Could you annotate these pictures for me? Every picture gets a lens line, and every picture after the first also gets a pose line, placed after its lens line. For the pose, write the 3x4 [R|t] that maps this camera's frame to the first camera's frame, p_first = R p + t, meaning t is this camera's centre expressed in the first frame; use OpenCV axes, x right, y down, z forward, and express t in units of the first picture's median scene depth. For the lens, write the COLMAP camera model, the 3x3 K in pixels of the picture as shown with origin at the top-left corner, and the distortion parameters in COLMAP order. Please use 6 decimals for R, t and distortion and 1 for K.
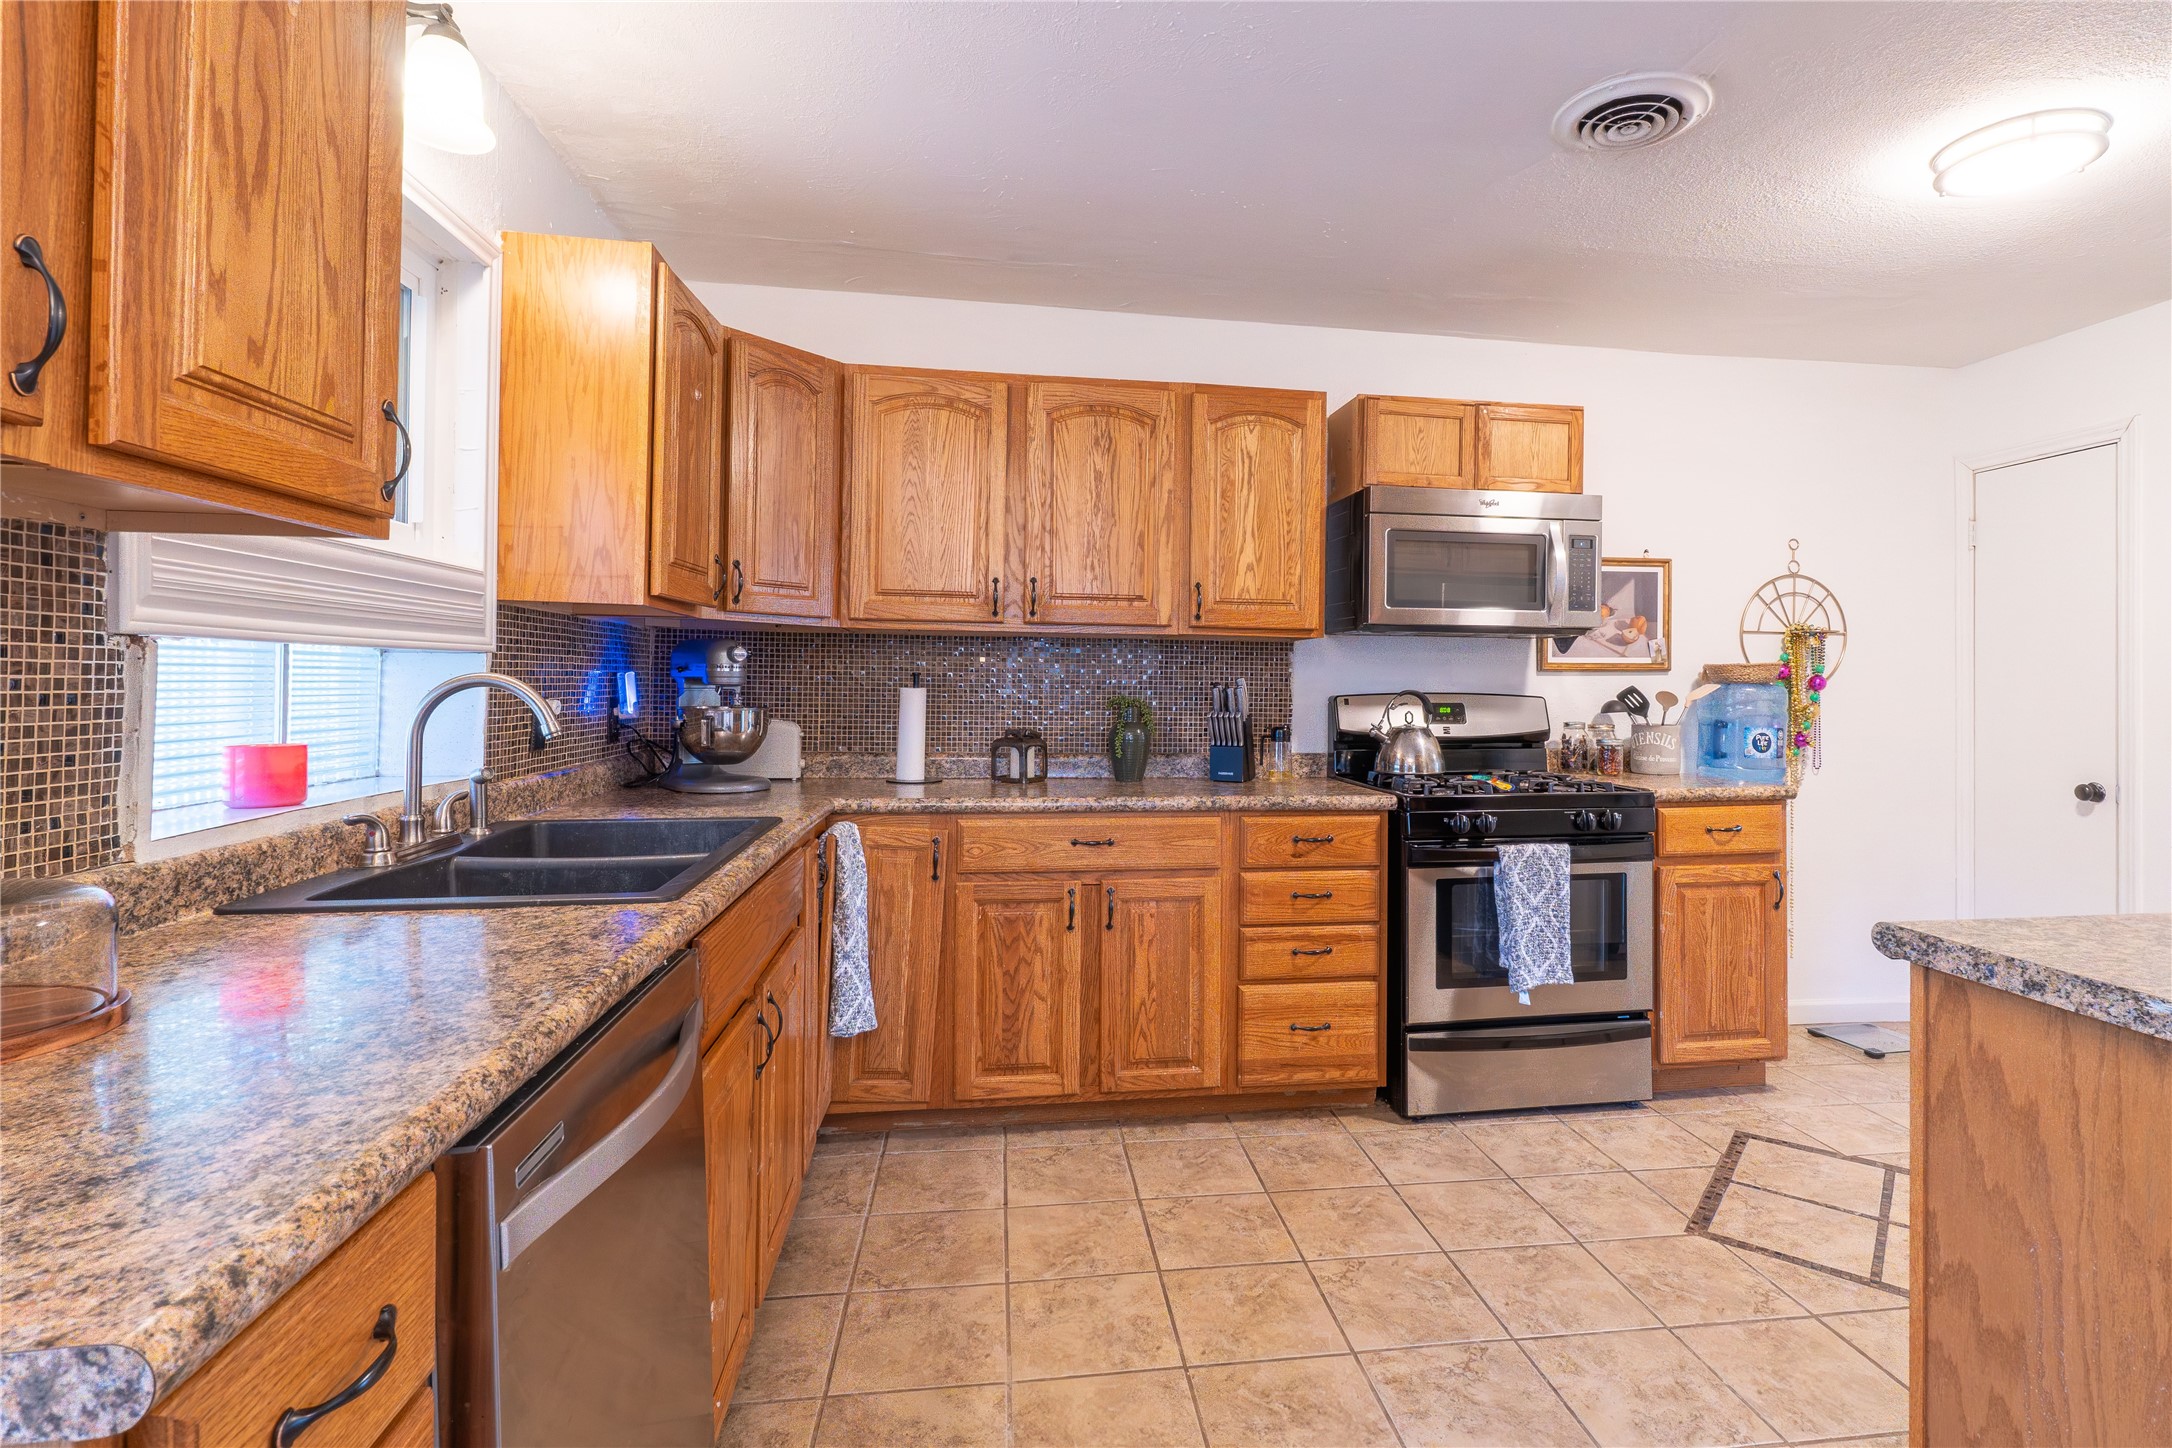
lens RADIAL K [[1038.1, 0, 1154.6], [0, 1038.1, 679.4], [0, 0, 1]] dist [0.002268, -0.000750]
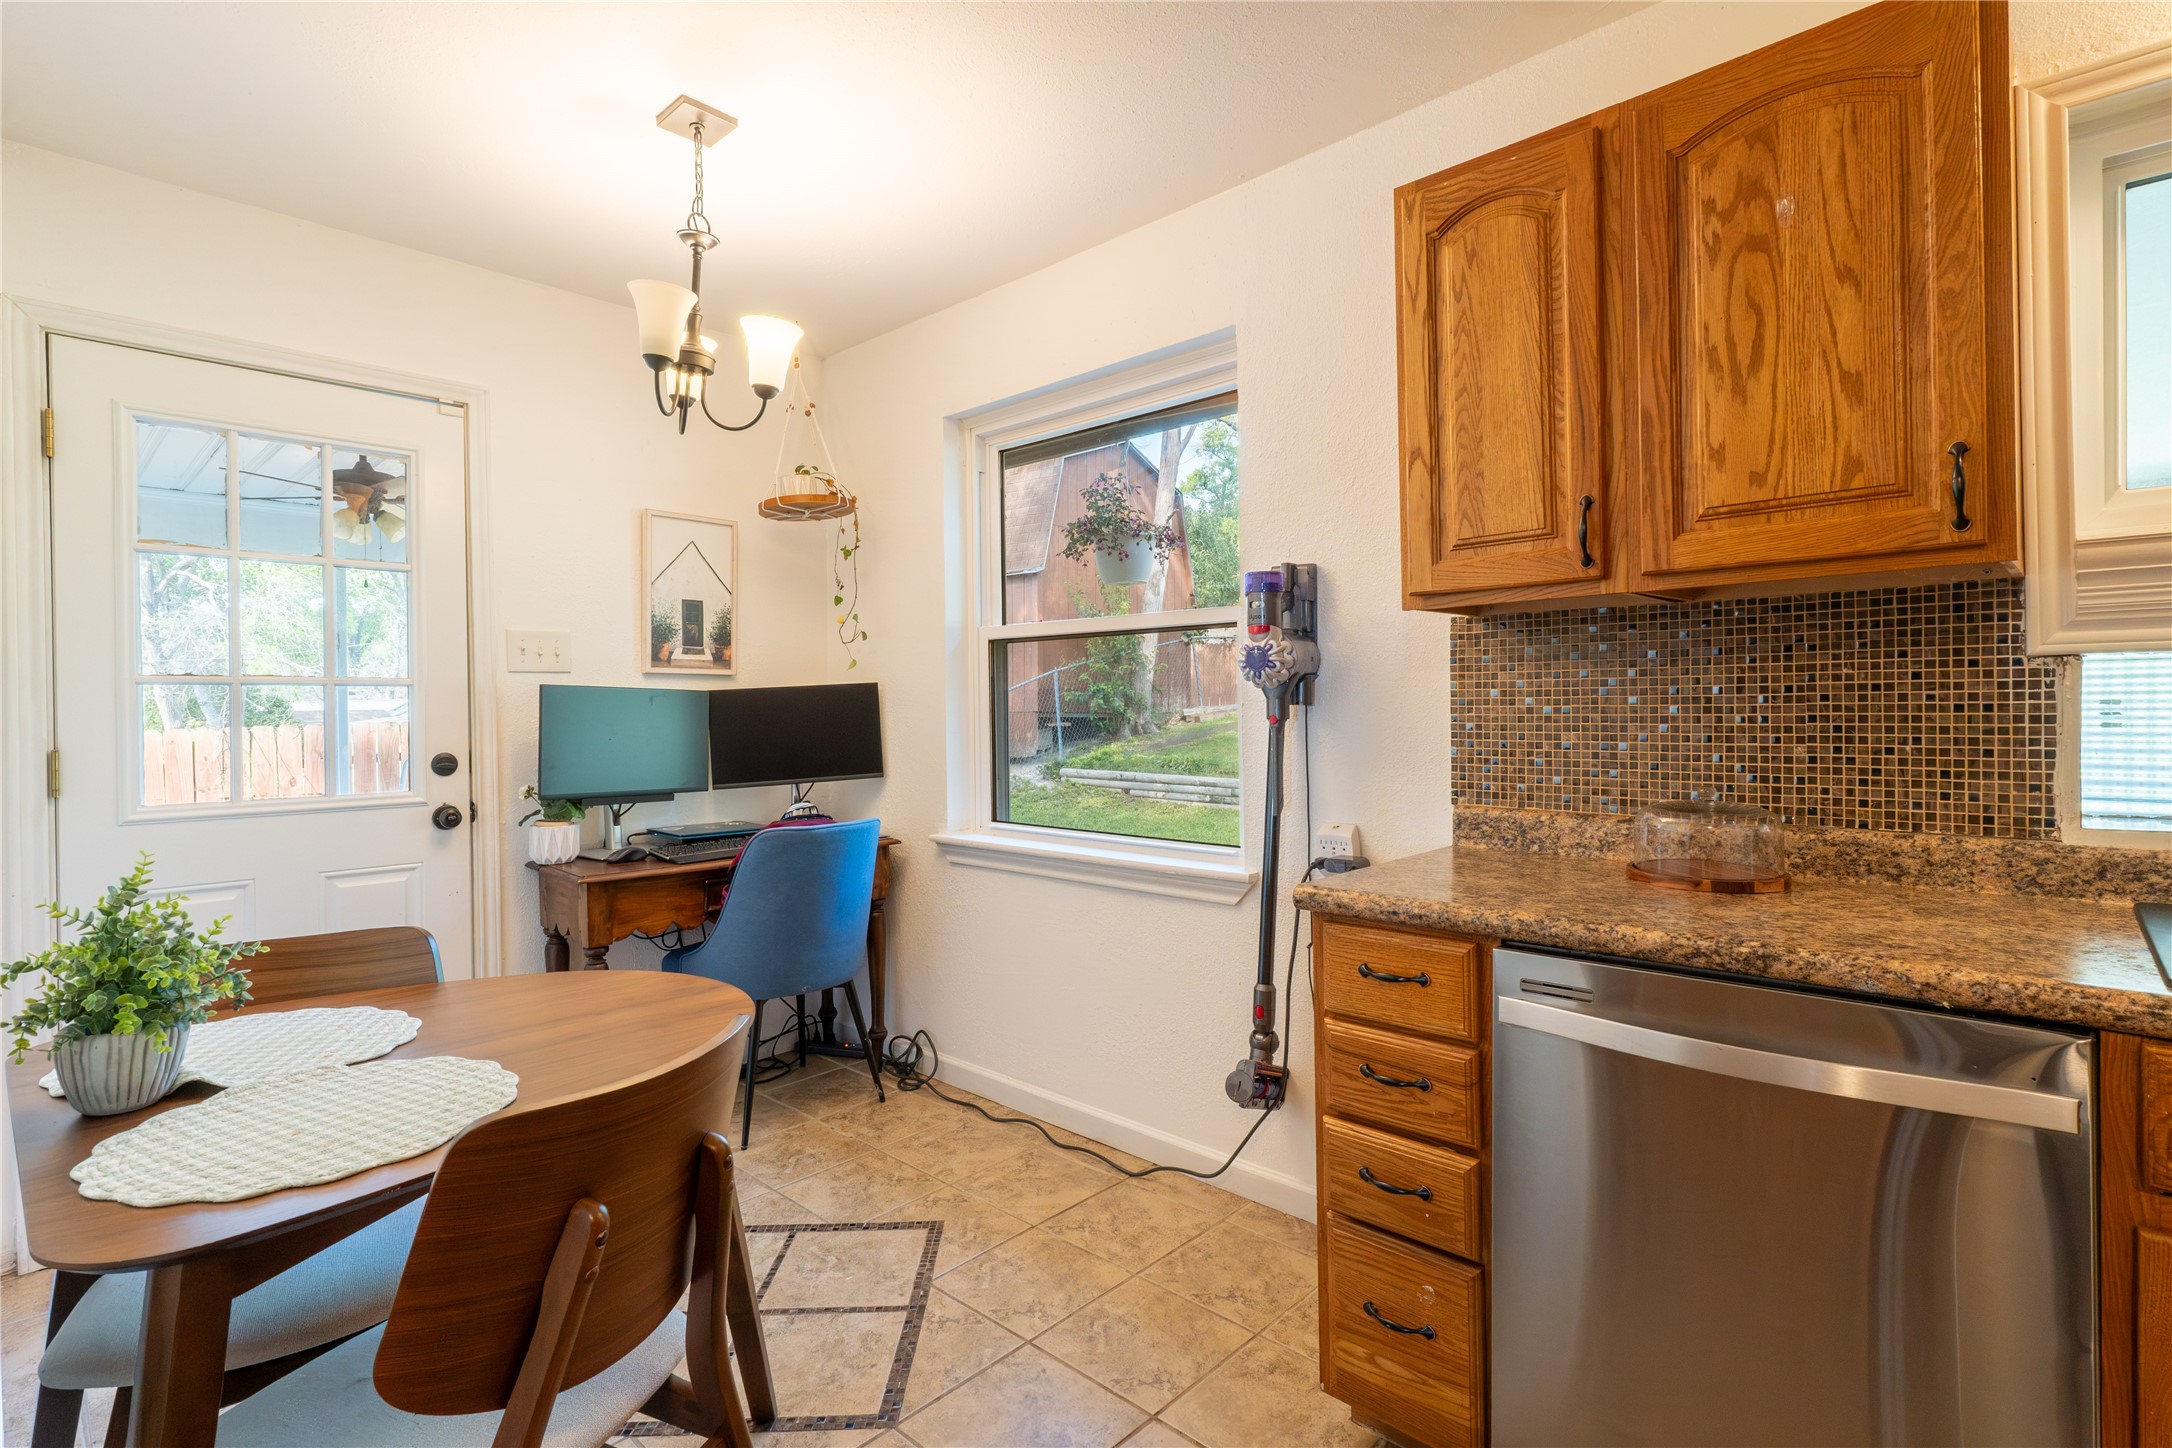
lens RADIAL K [[1038.1, 0, 1092.4], [0, 1038.1, 711.0], [0, 0, 1]] dist [0.002268, -0.000750]
pose [[-0.780333, 0.004800, -0.625346, 0.707591], [0.010619, 0.999928, -0.005575, 0.018387], [0.625275, -0.010991, -0.780327, 1.324465]]
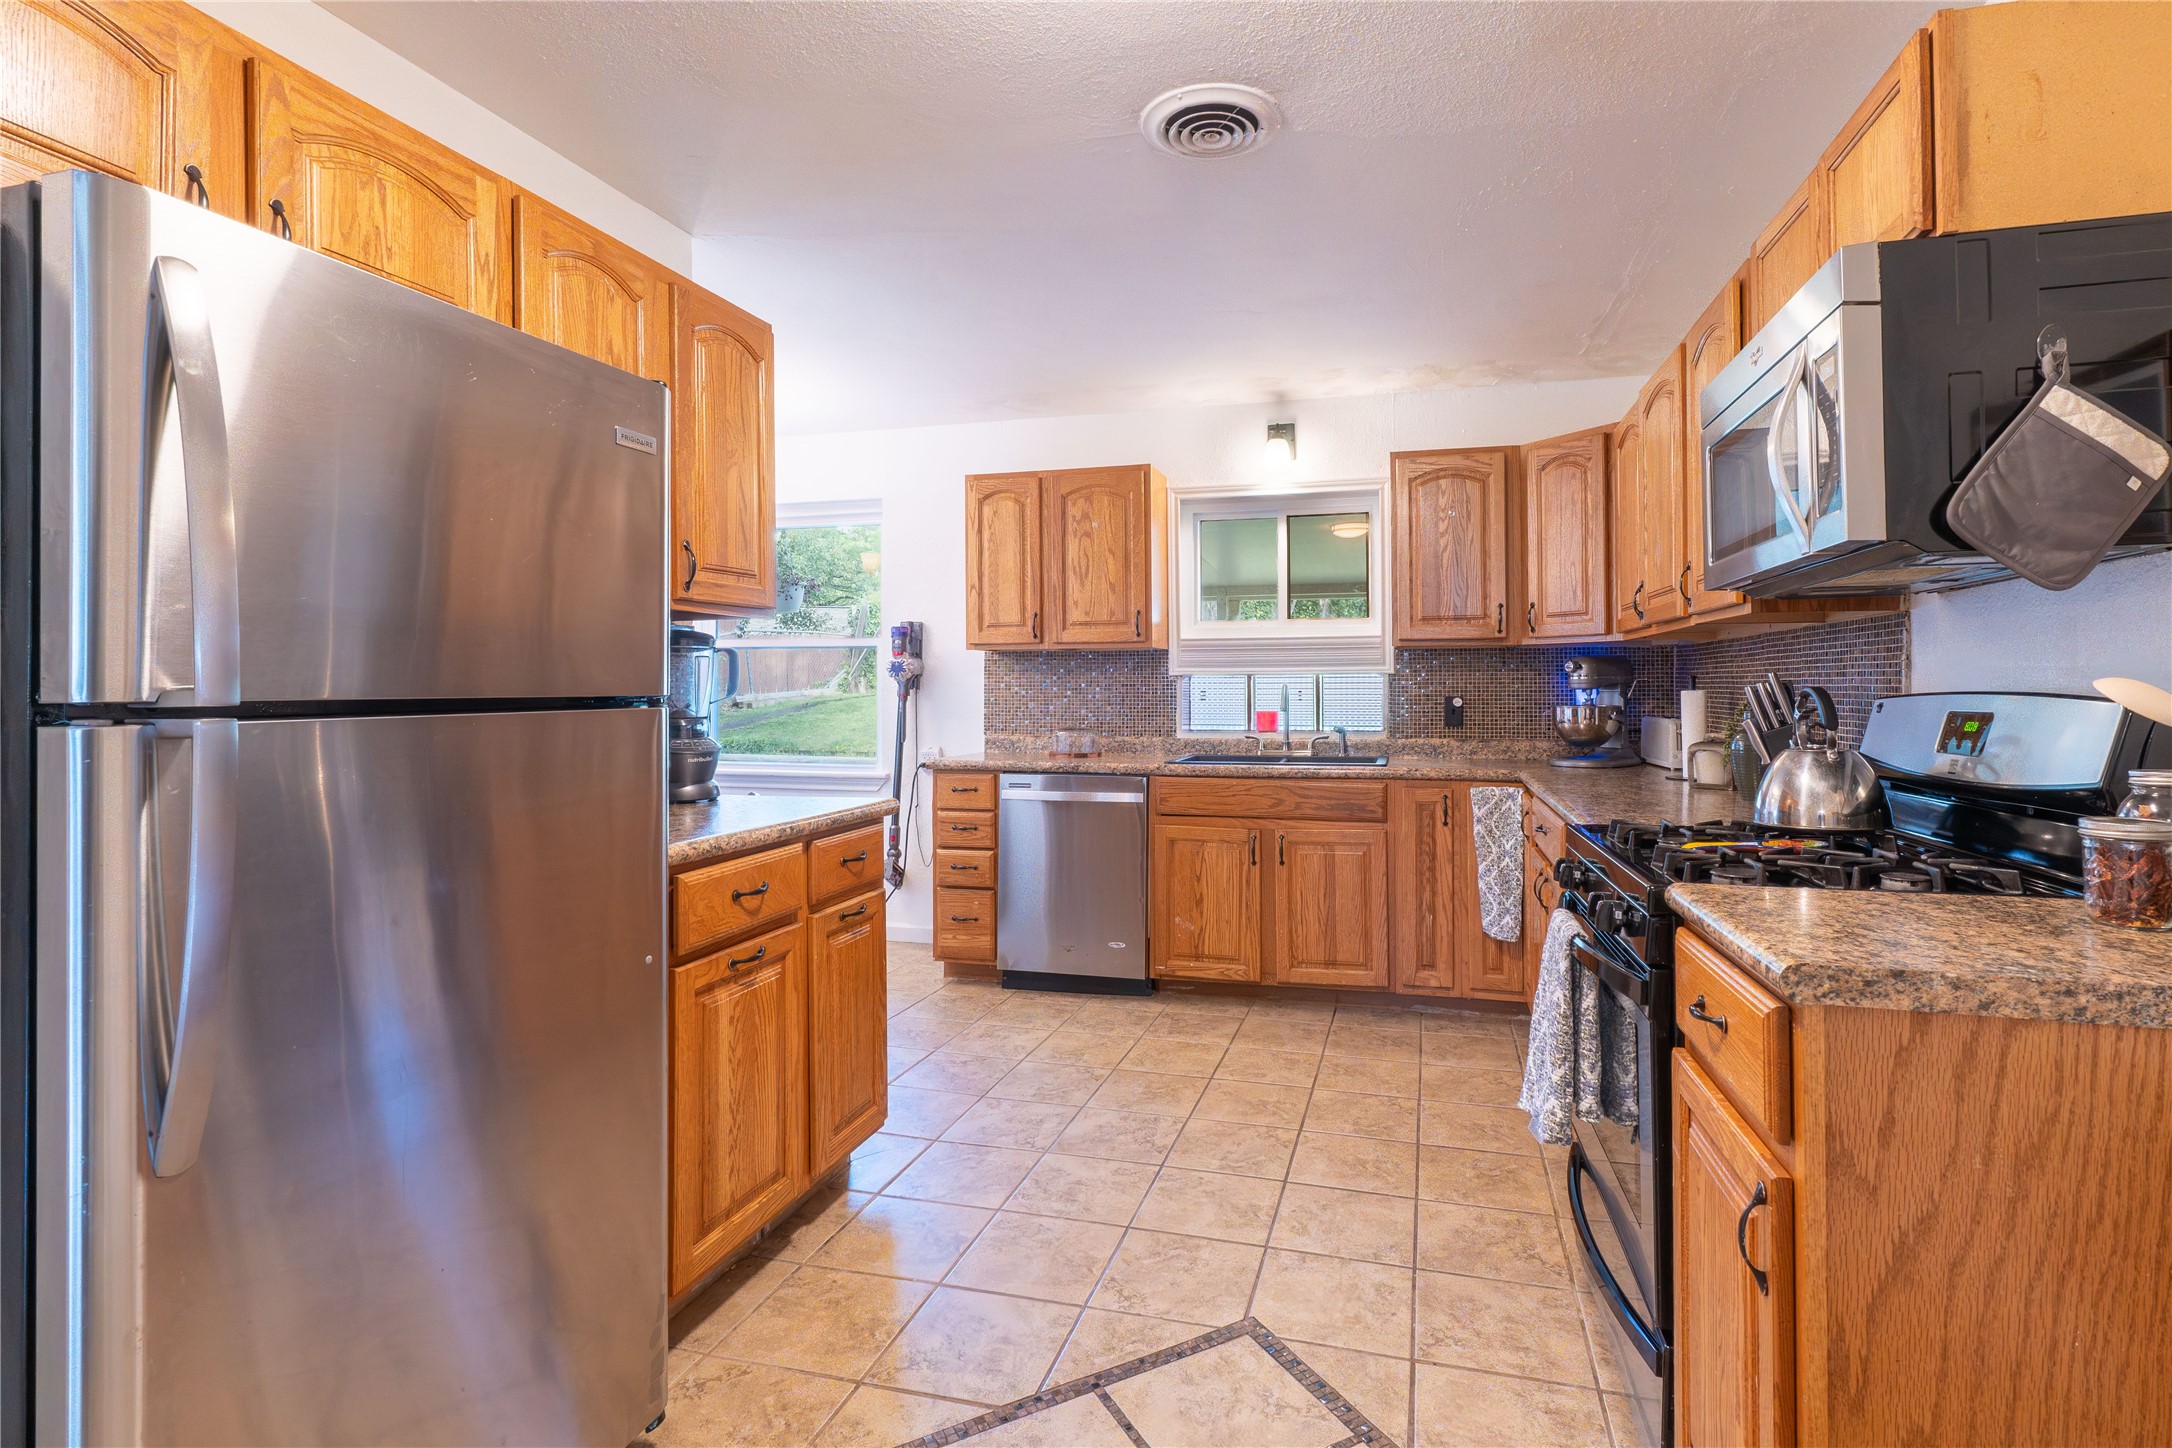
lens RADIAL K [[1038.1, 0, 1155.4], [0, 1038.1, 683.9], [0, 0, 1]] dist [0.002268, -0.000750]
pose [[-0.375075, -0.016506, -0.926848, 2.639095], [0.003608, 0.999808, -0.019265, 0.060399], [0.926987, -0.010570, -0.374943, 2.469430]]
